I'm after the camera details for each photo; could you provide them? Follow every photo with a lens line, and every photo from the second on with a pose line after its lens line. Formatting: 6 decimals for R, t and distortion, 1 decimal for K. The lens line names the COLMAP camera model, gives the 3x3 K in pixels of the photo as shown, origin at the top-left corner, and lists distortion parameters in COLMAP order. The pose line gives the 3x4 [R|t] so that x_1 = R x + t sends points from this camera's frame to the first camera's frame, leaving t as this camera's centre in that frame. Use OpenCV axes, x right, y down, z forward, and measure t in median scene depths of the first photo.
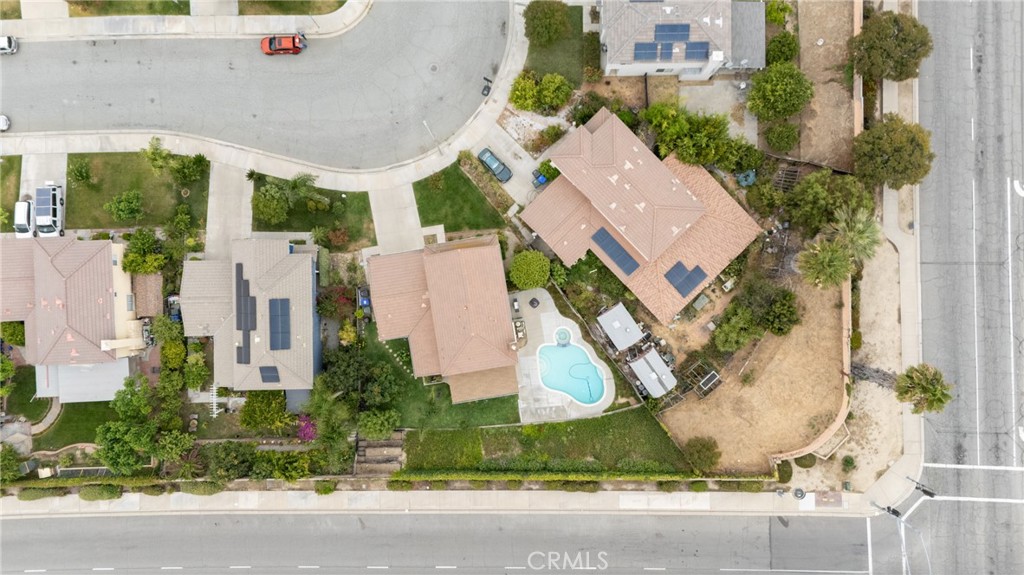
lens RADIAL K [[724.2, 0, 508.7], [0, 724.2, 299.2], [0, 0, 1]] dist [0.083827, -0.056221]
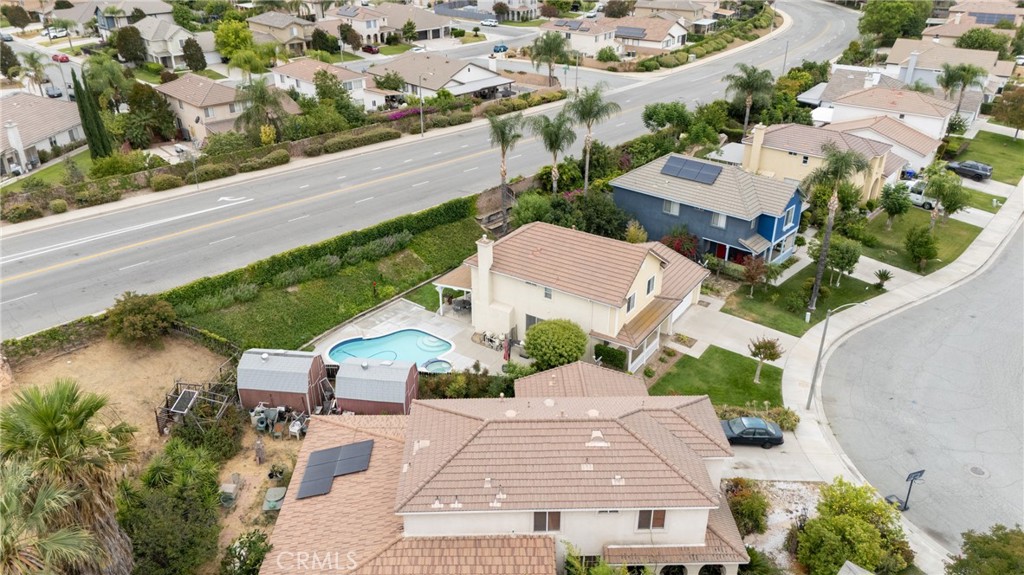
lens RADIAL K [[753.4, 0, 512.0], [0, 753.4, 287.5], [0, 0, 1]] dist [0.070493, -0.064360]
pose [[-0.676460, 0.333370, -0.656708, 0.434640], [-0.736475, -0.303194, 0.604713, -0.365650], [0.002484, 0.892714, 0.450618, 0.647543]]
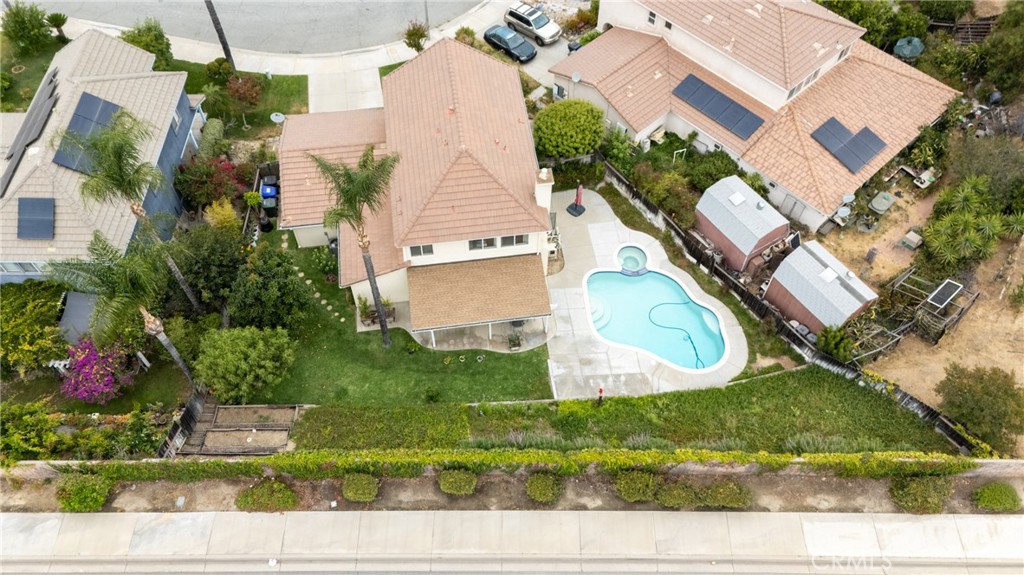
lens RADIAL K [[802.1, 0, 512.0], [0, 802.1, 287.5], [0, 0, 1]] dist [0.078677, -0.078247]
pose [[0.999809, 0.019018, -0.004599, -0.009784], [-0.018156, 0.814099, -0.580442, 0.422441], [-0.007295, 0.580414, 0.814289, 0.552190]]
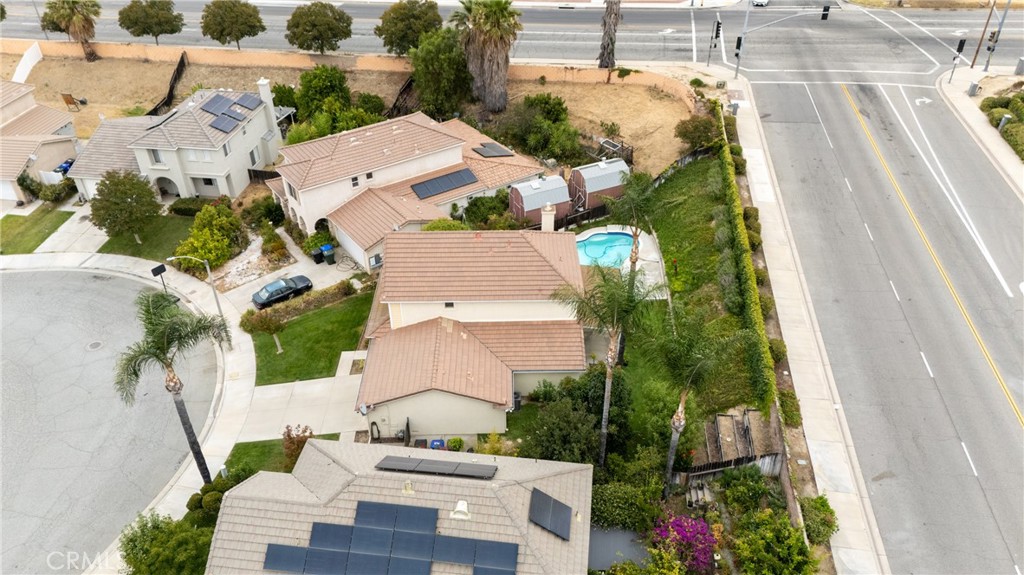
lens RADIAL K [[753.4, 0, 512.0], [0, 753.4, 287.5], [0, 0, 1]] dist [0.070493, -0.064360]
pose [[0.145311, -0.568601, 0.809677, -0.574937], [0.989317, 0.073867, -0.125677, 0.118978], [0.011652, 0.819290, 0.573261, 0.608305]]
